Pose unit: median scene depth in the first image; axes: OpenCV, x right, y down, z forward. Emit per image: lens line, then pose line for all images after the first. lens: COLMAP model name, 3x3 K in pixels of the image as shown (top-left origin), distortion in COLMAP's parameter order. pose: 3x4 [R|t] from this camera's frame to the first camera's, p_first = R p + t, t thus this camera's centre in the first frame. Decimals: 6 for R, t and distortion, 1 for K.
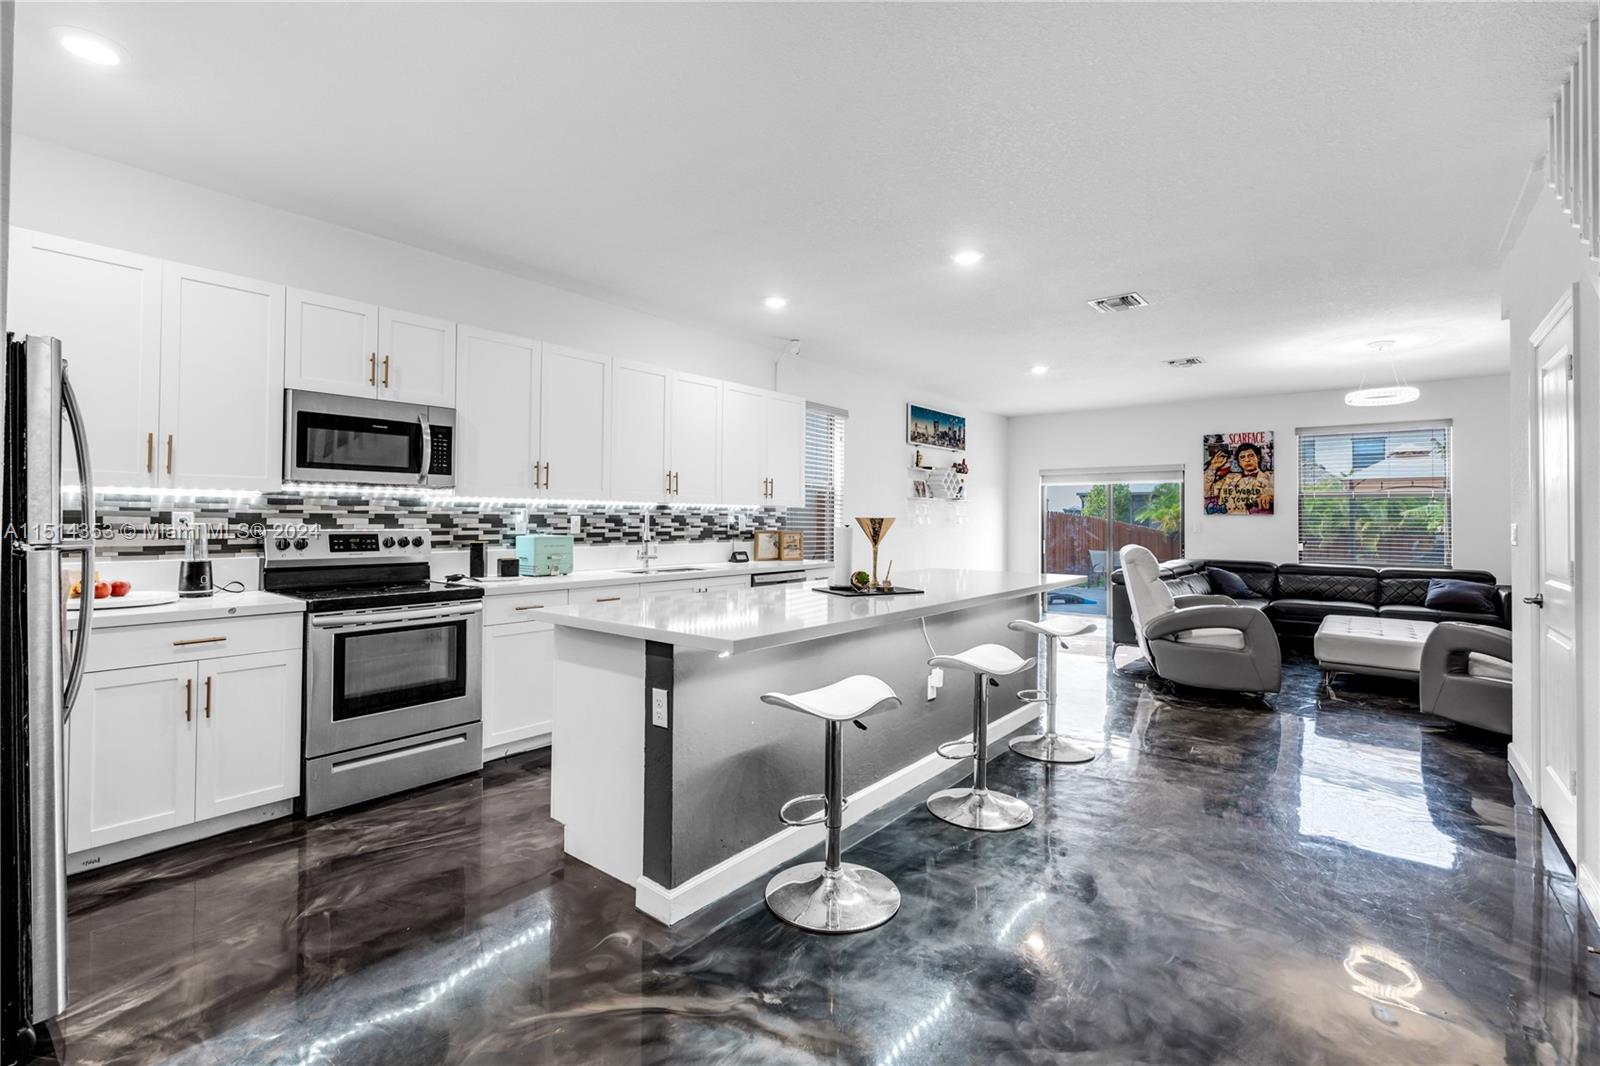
lens RADIAL K [[725.4, 0, 796.8], [0, 725.4, 504.2], [0, 0, 1]] dist [0.001214, 0.000041]
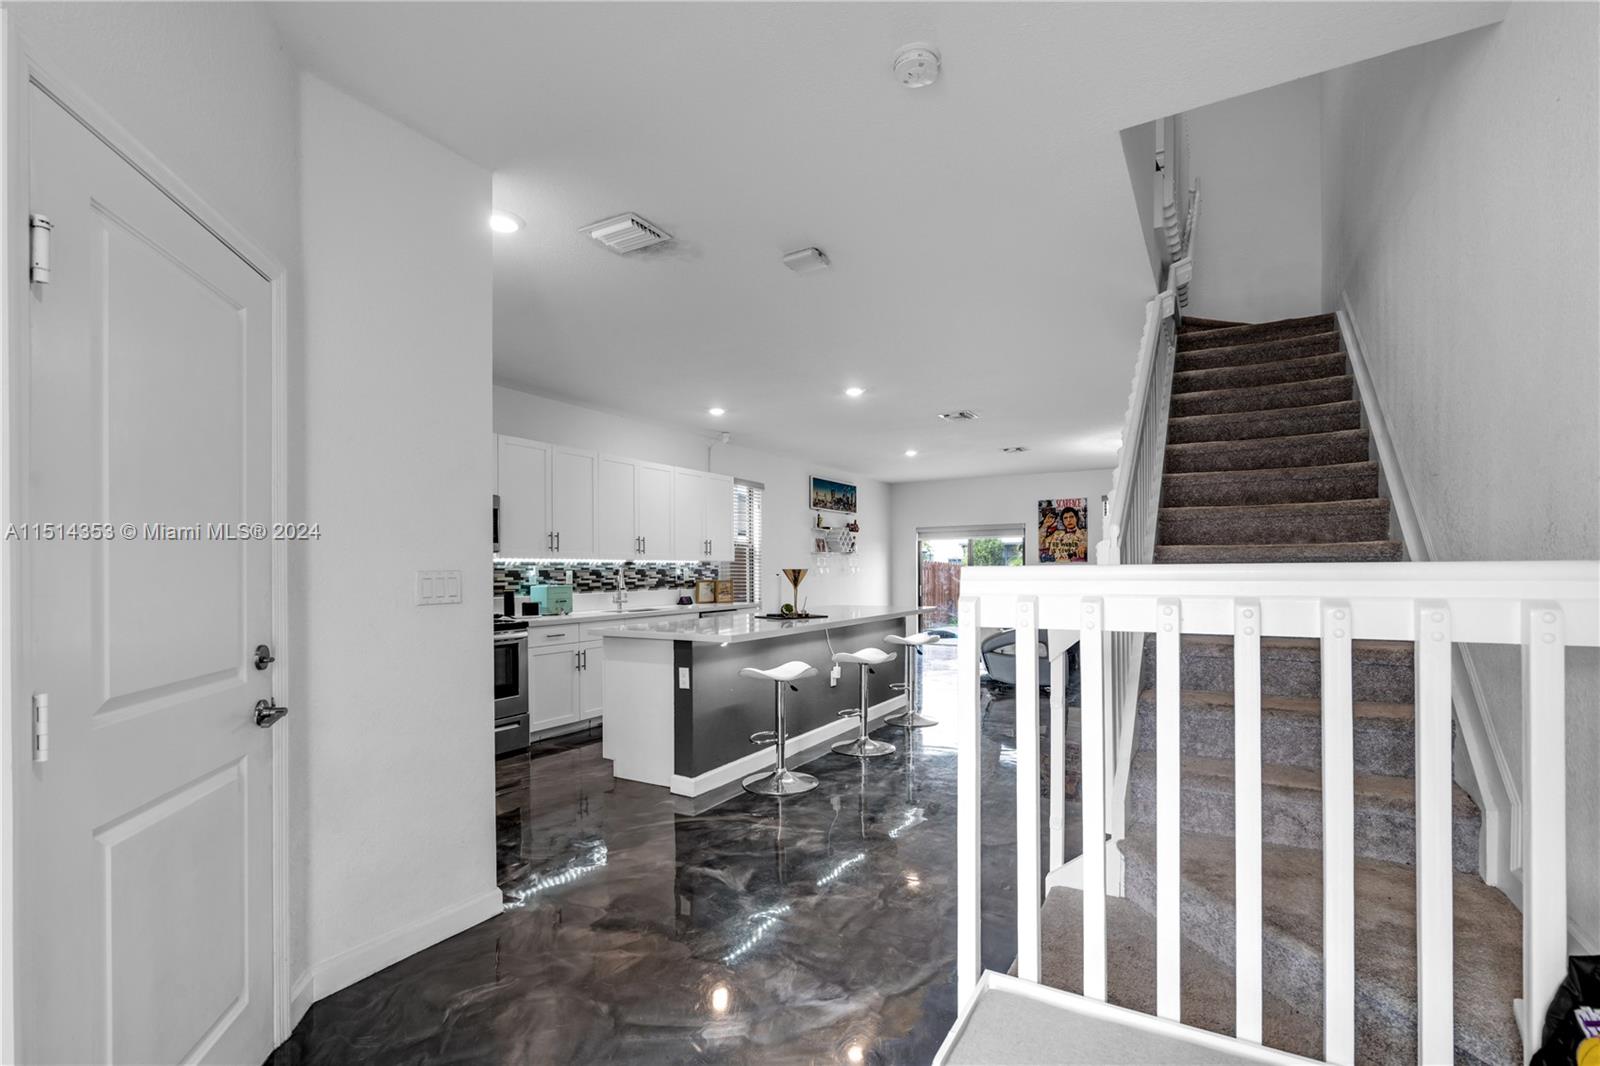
lens RADIAL K [[728.9, 0, 800.6], [0, 728.9, 571.0], [0, 0, 1]] dist [0.000223, 0.000003]
pose [[0.989157, -0.014696, 0.146128, -0.075925], [0.011573, 0.999687, 0.022200, -0.008019], [-0.146408, -0.020268, 0.989017, -0.369574]]
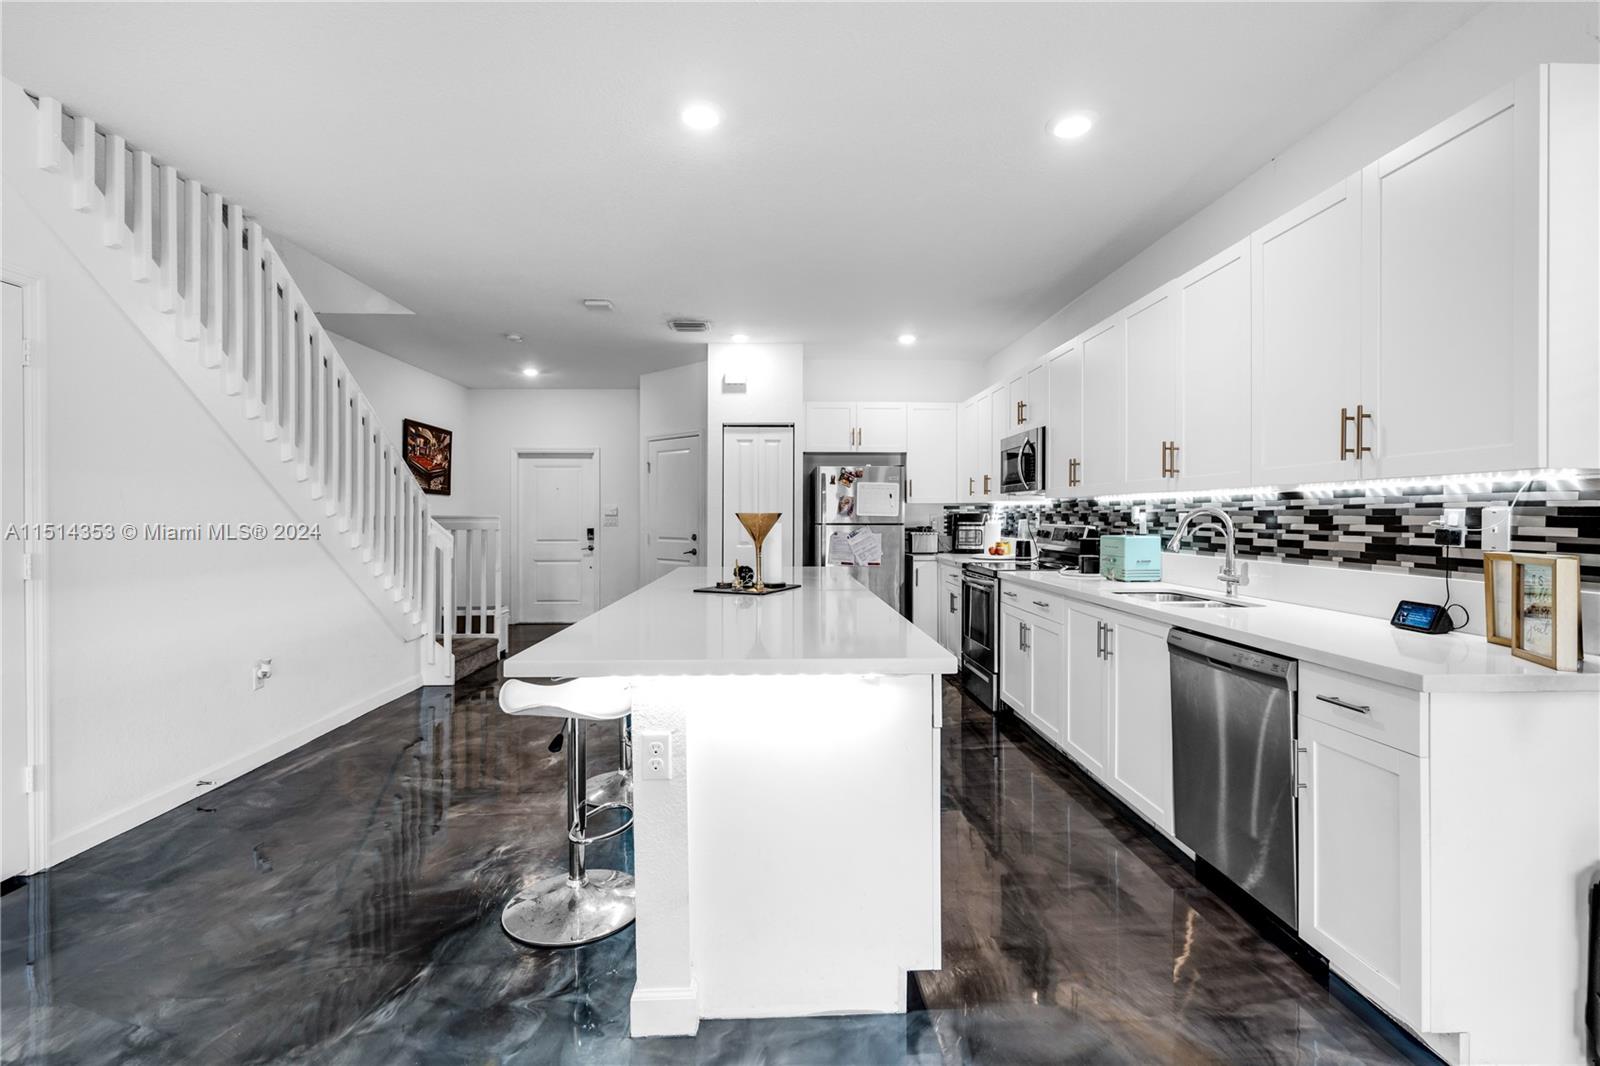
lens RADIAL K [[725.4, 0, 796.8], [0, 725.4, 504.2], [0, 0, 1]] dist [0.001214, 0.000041]
pose [[-0.751616, -0.020168, -0.659293, 0.478702], [0.004379, 0.999358, -0.035562, 0.030482], [0.659586, -0.029616, -0.751045, 1.242254]]
